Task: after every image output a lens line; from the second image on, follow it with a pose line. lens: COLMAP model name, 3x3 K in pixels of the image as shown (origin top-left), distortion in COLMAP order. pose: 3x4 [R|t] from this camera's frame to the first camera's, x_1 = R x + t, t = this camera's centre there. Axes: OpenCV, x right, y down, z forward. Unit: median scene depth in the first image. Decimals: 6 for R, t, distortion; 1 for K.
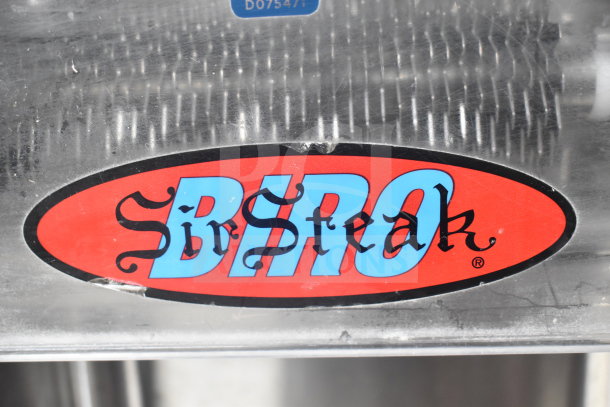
lens RADIAL K [[840.1, 0, 304.5], [0, 840.1, 202.6], [0, 0, 1]] dist [-0.172285, 0.000000]
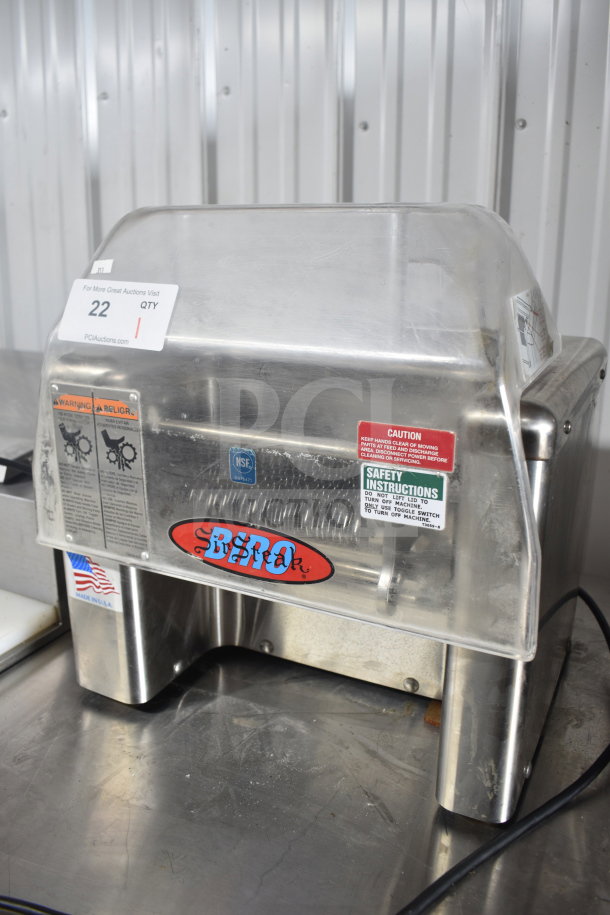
lens RADIAL K [[786.9, 0, 303.5], [0, 786.9, 459.0], [0, 0, 1]] dist [0.006024, 0.001574]
pose [[0.913708, 0.176242, -0.366165, 1.135414], [-0.189781, 0.981826, -0.000998, -0.323445], [0.359335, 0.070403, 0.930549, -1.549391]]
